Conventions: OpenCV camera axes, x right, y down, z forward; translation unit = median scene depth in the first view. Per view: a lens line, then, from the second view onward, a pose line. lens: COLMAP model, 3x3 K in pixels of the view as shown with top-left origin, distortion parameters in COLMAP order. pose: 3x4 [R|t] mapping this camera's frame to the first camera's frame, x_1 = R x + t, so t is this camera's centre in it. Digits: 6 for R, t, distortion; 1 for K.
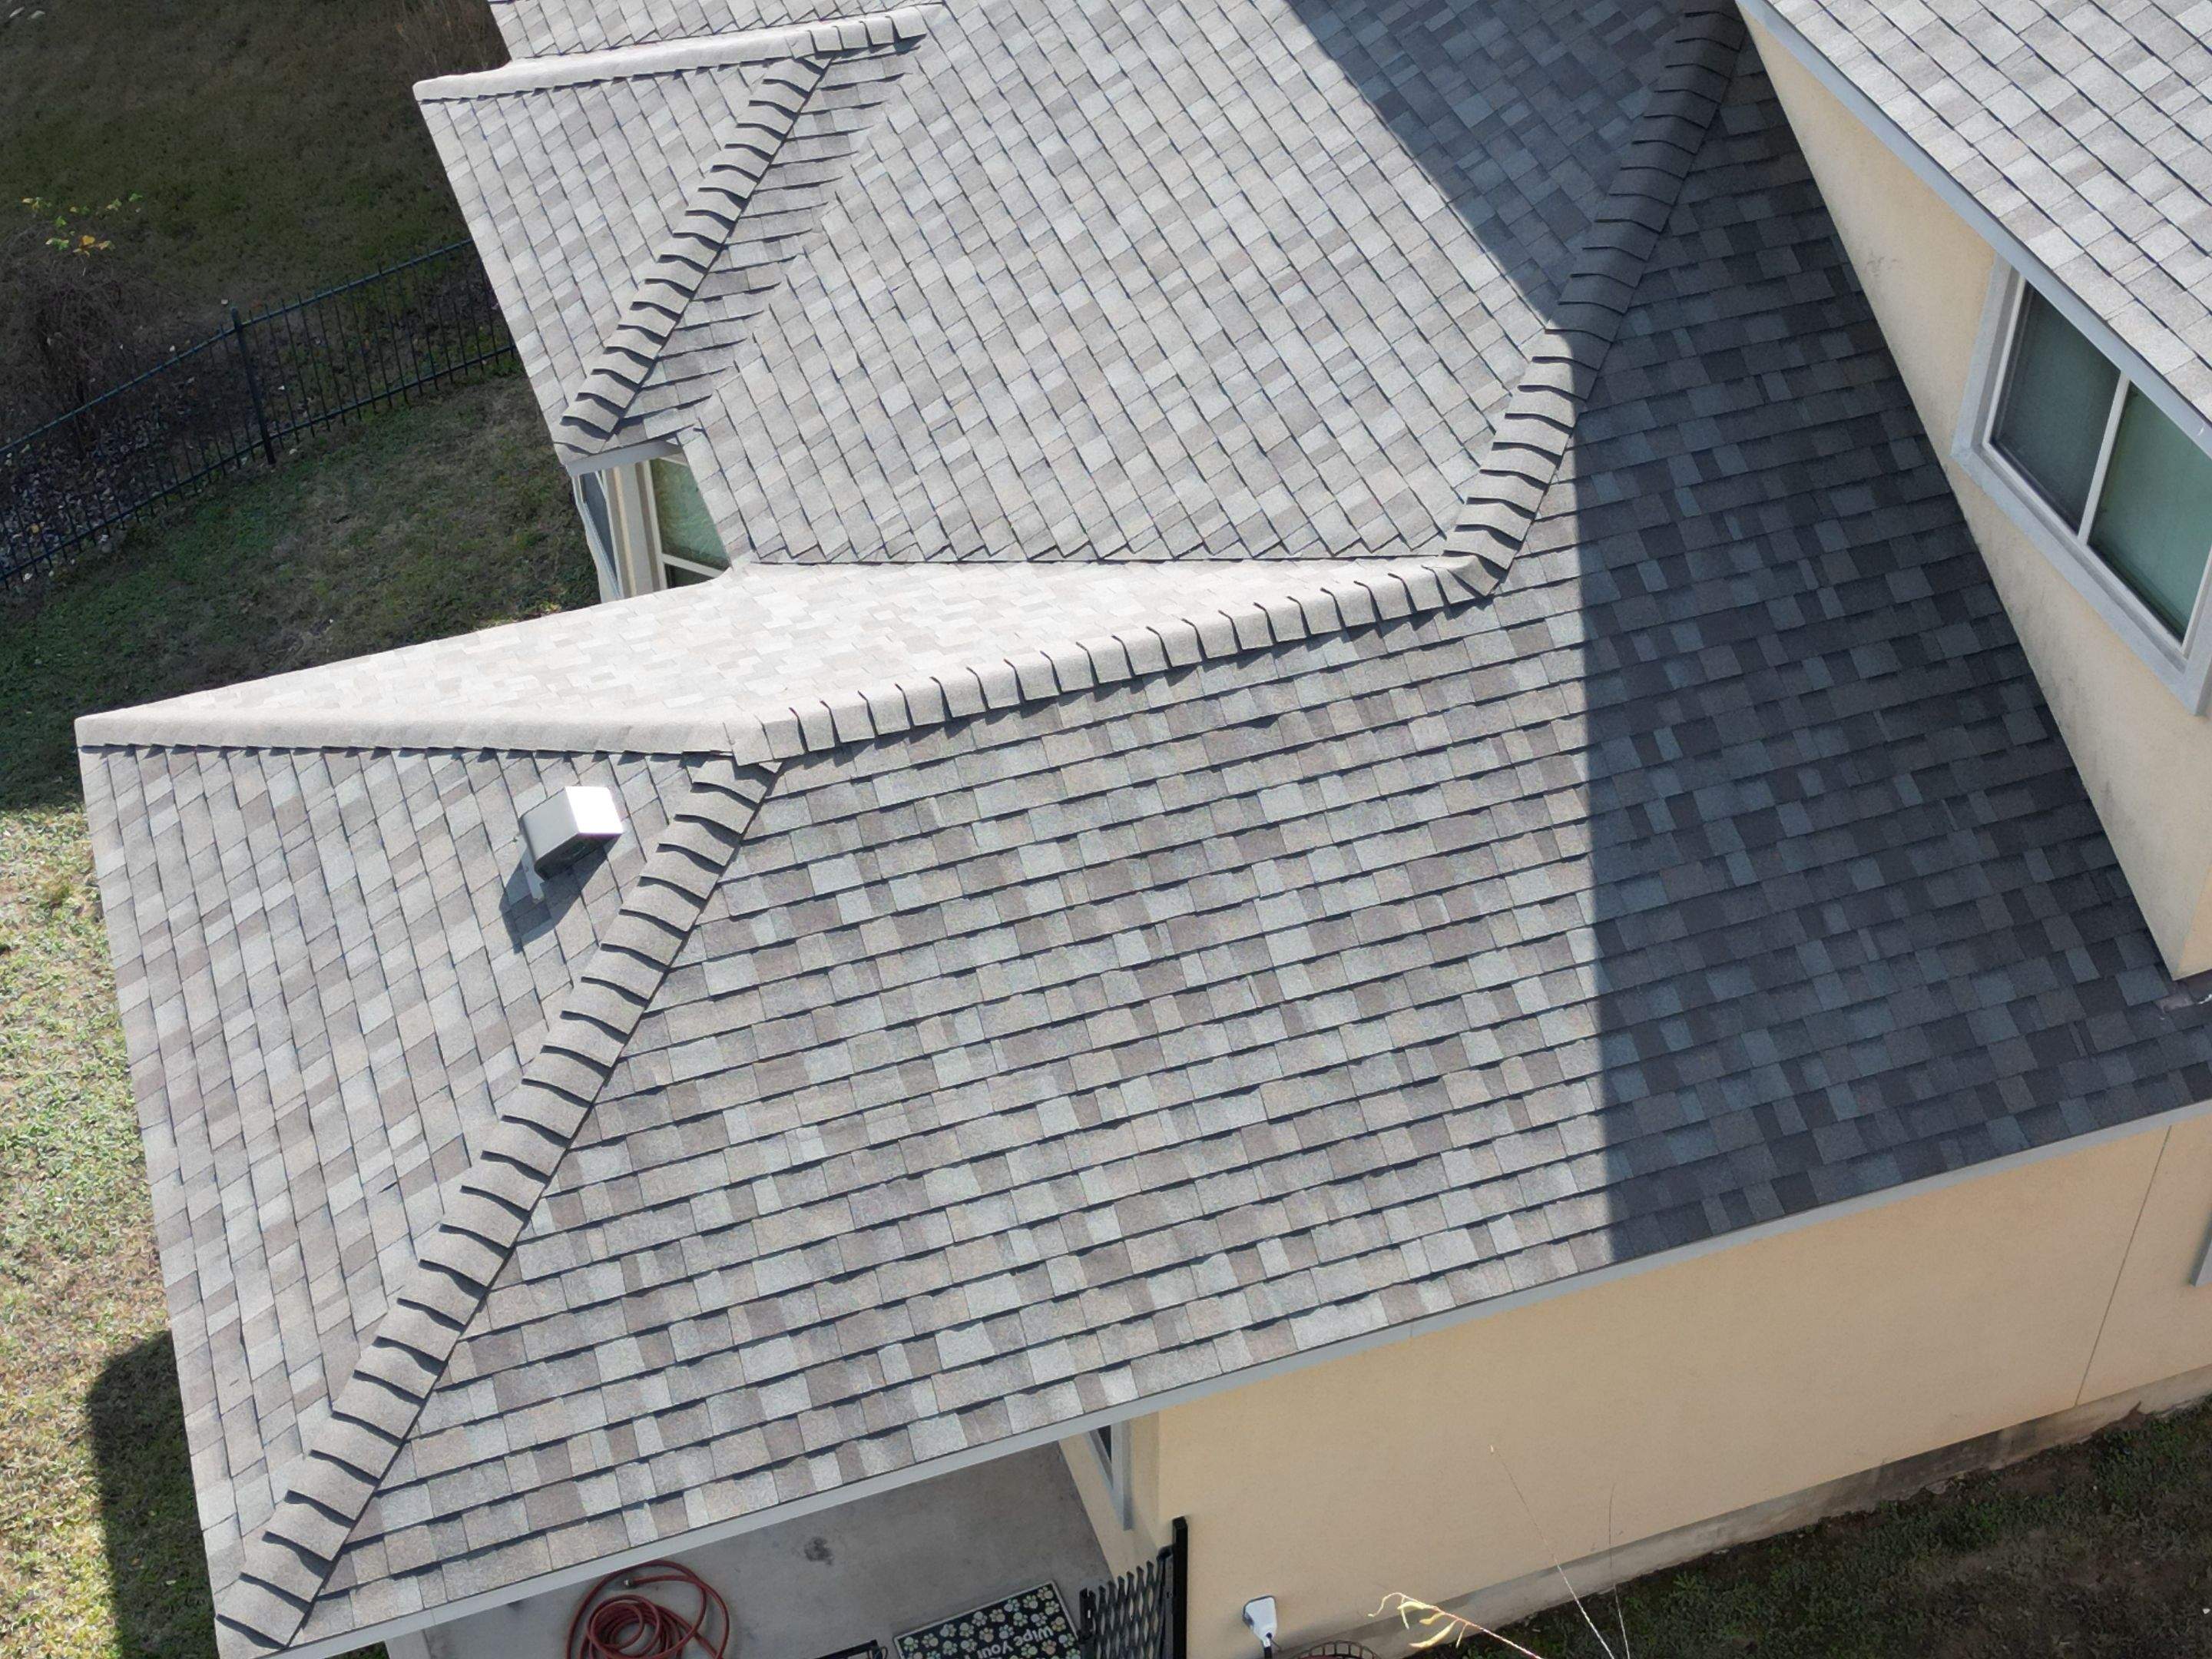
lens RADIAL K [[3067.4, 0, 1099.0], [0, 3067.4, 834.0], [0, 0, 1]] dist [0.195985, -0.599666]
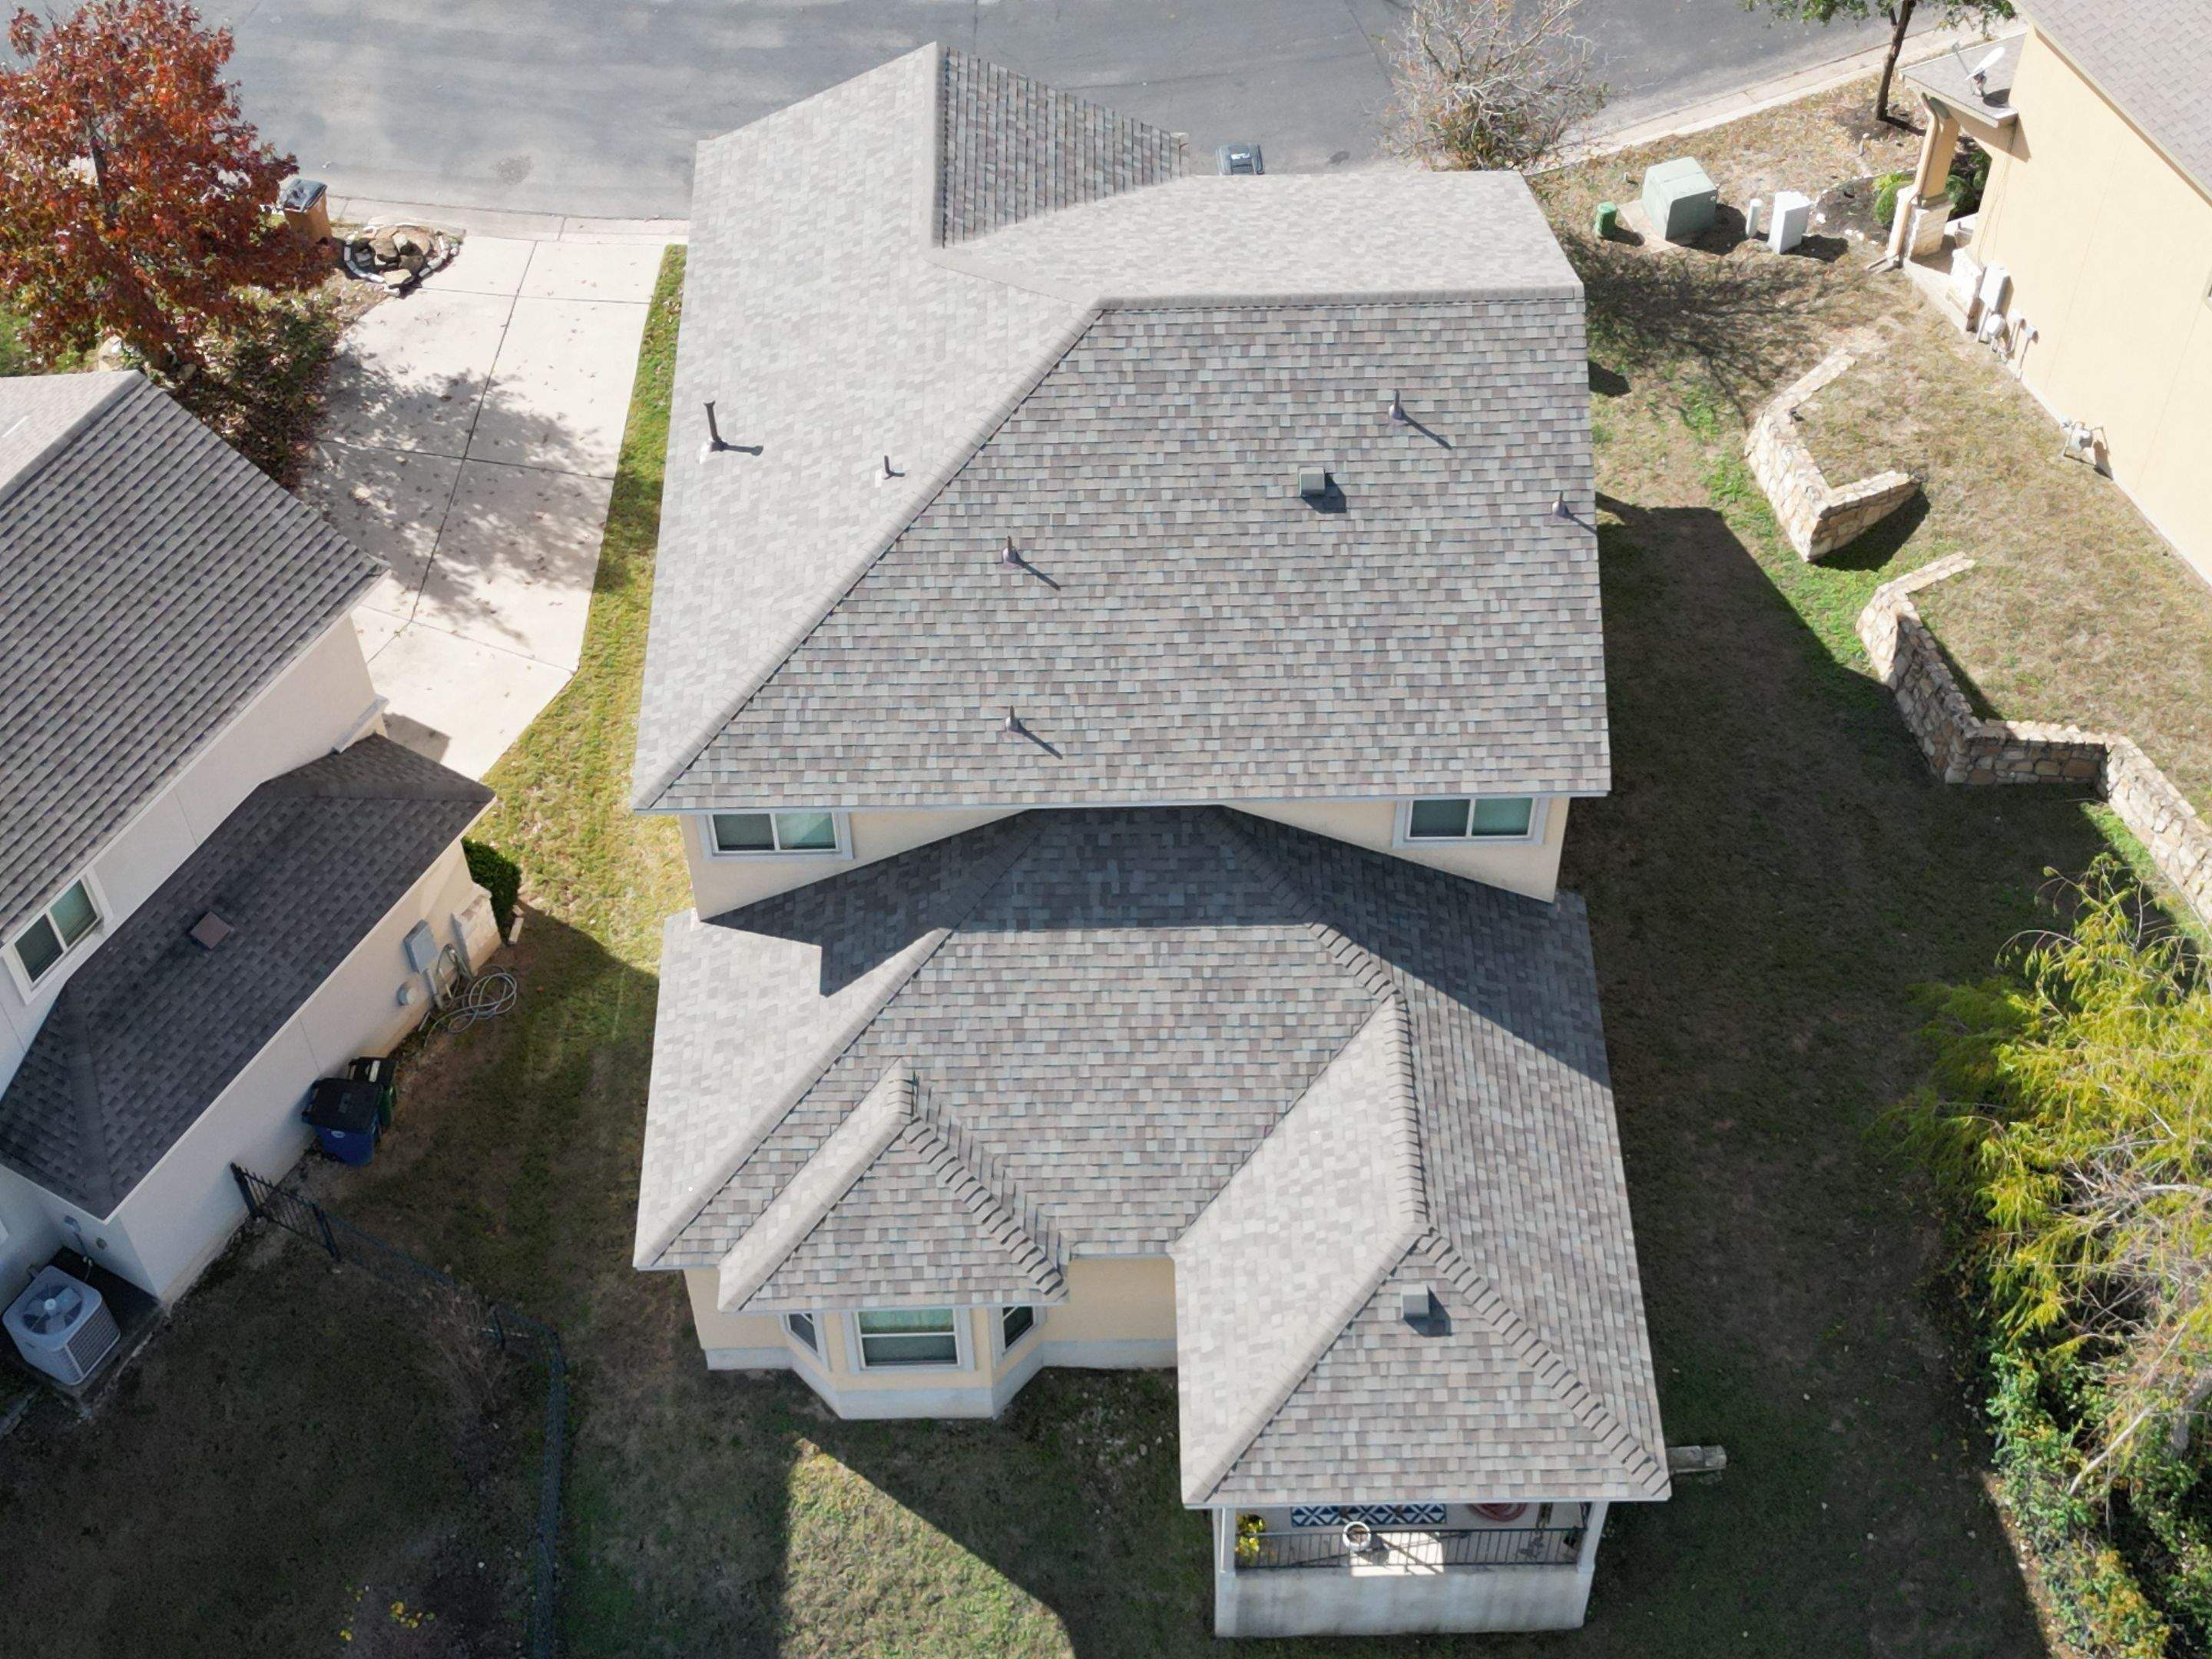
lens RADIAL K [[3067.4, 0, 1099.0], [0, 3067.4, 834.0], [0, 0, 1]] dist [0.195985, -0.599666]
pose [[0.313985, -0.735957, 0.599816, -1.376394], [0.654697, 0.625370, 0.424598, -1.386490], [-0.687593, 0.259381, 0.678187, -0.676808]]
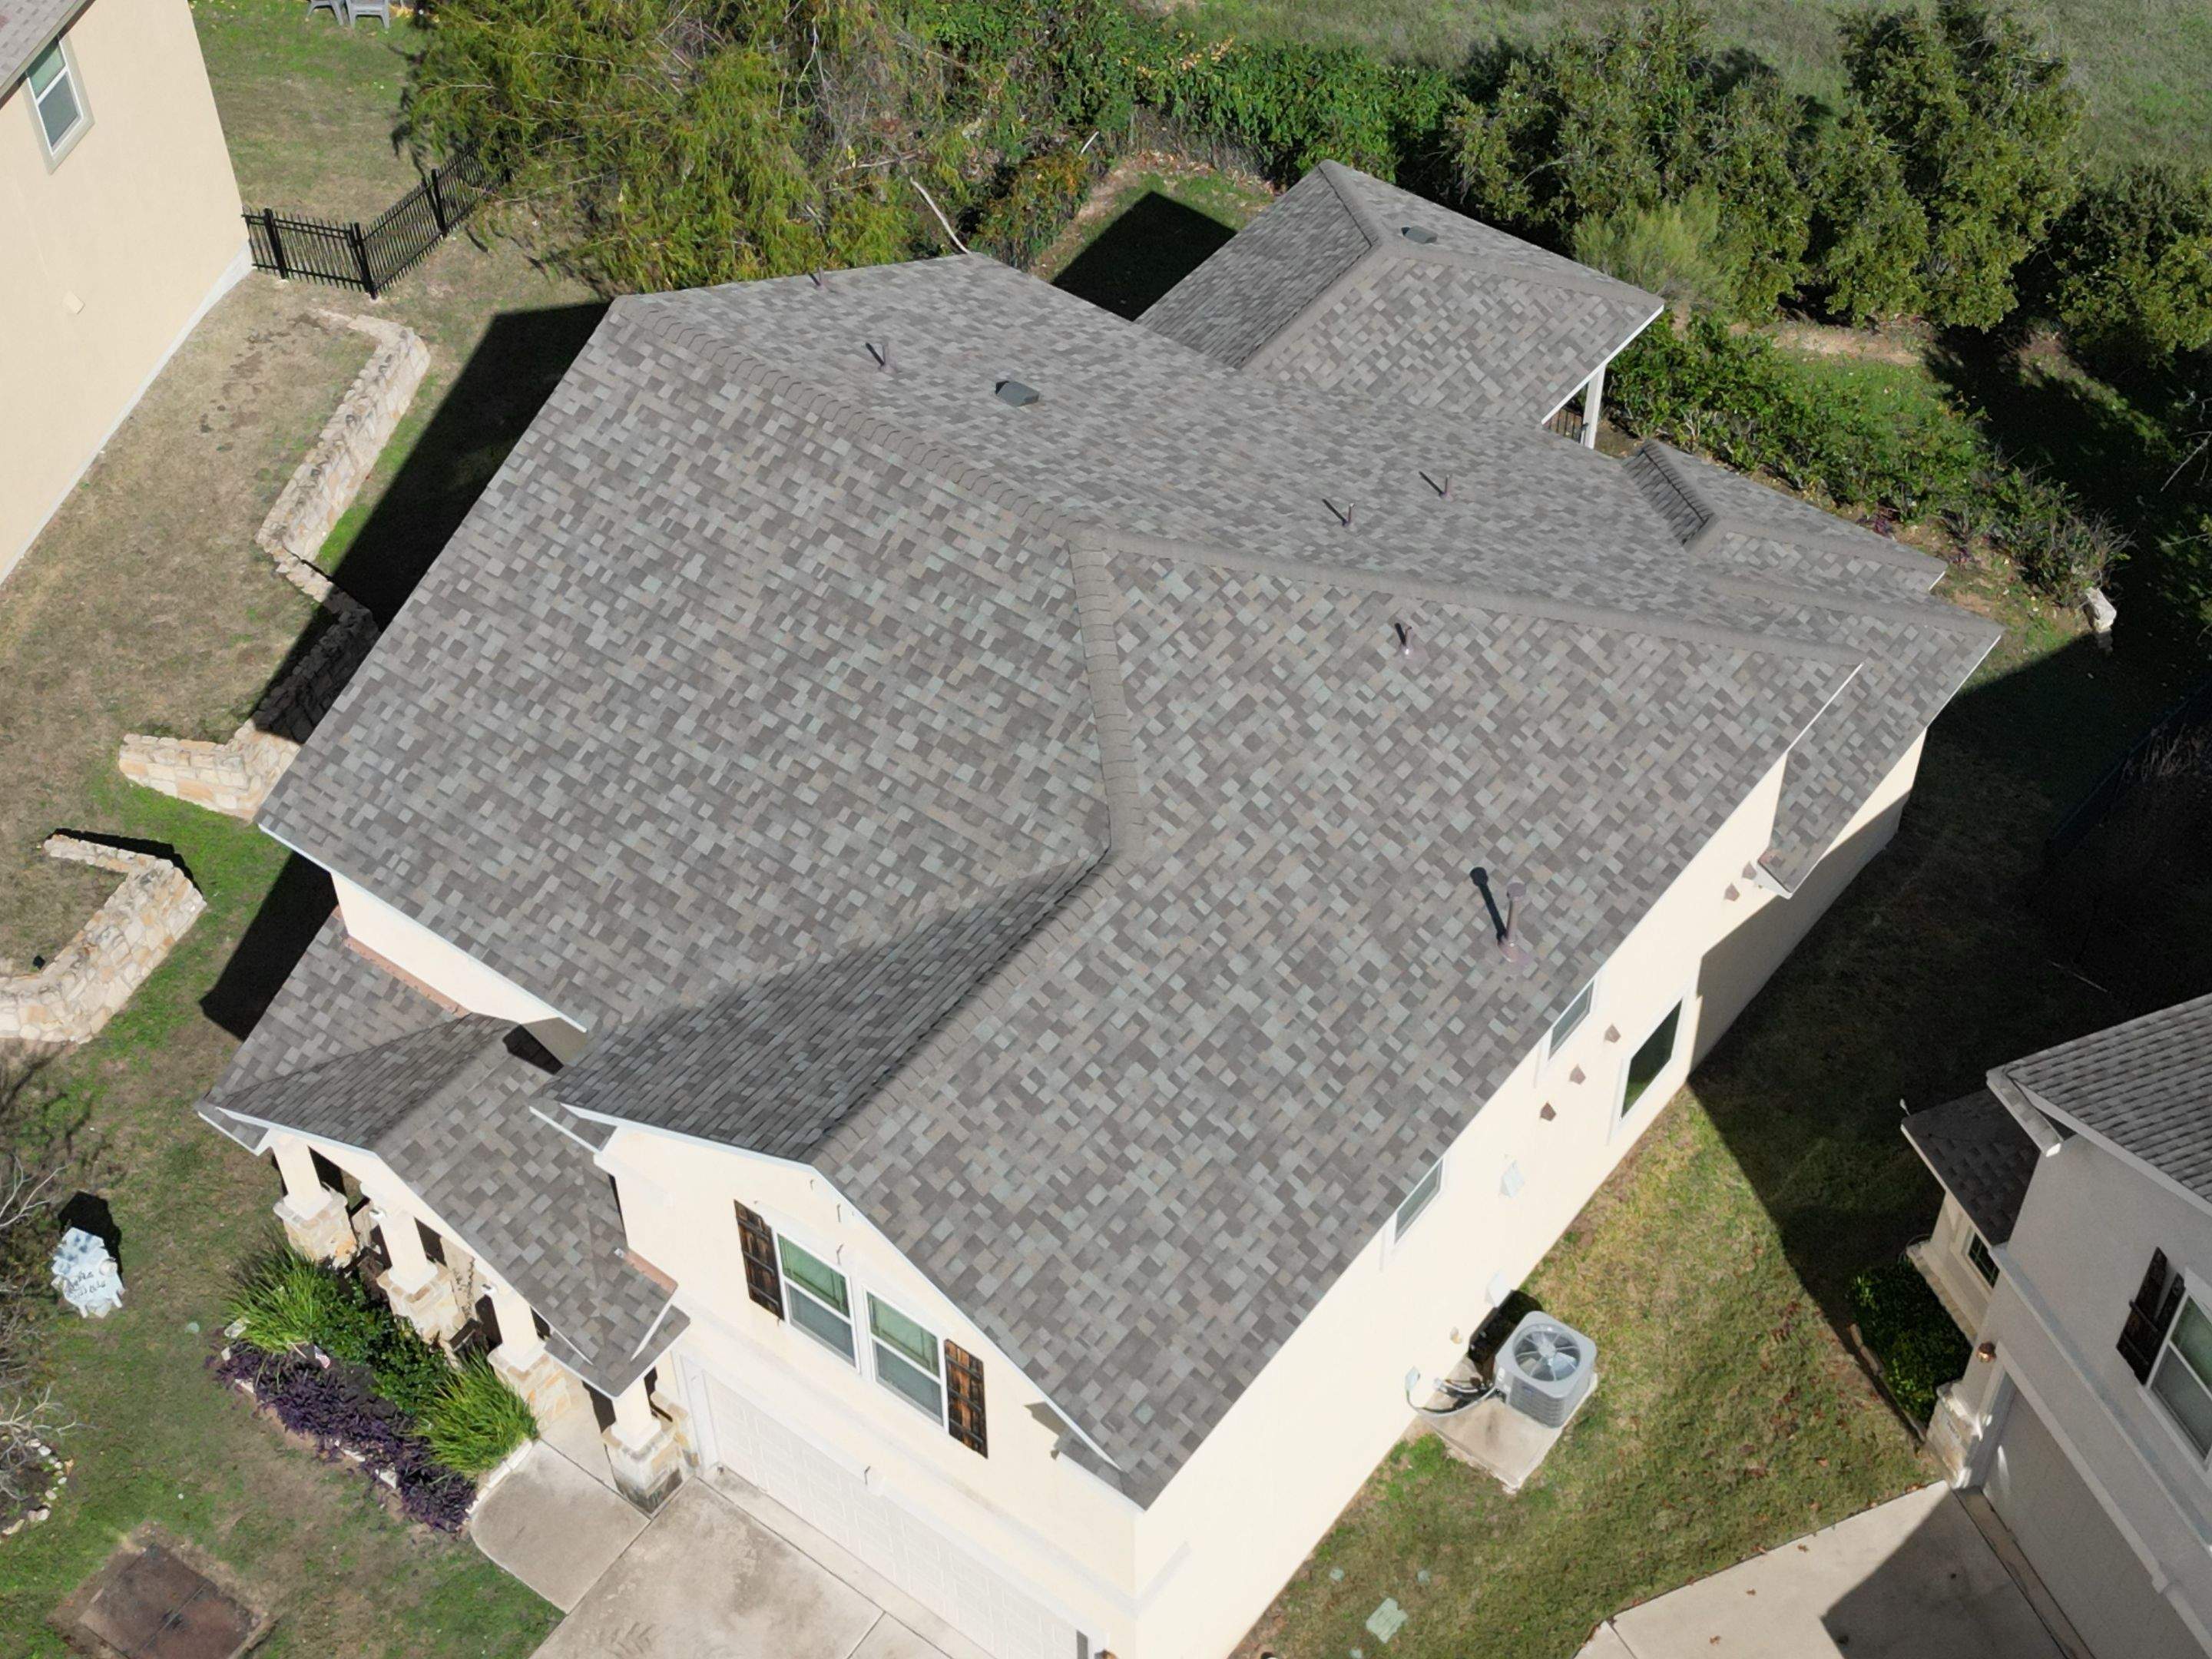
lens RADIAL K [[3067.4, 0, 1099.0], [0, 3067.4, 834.0], [0, 0, 1]] dist [0.195985, -0.599666]
pose [[-0.831716, 0.420940, -0.362018, 1.298927], [-0.362344, 0.082495, 0.928386, -2.386722], [0.420660, 0.903329, 0.083913, 0.980217]]
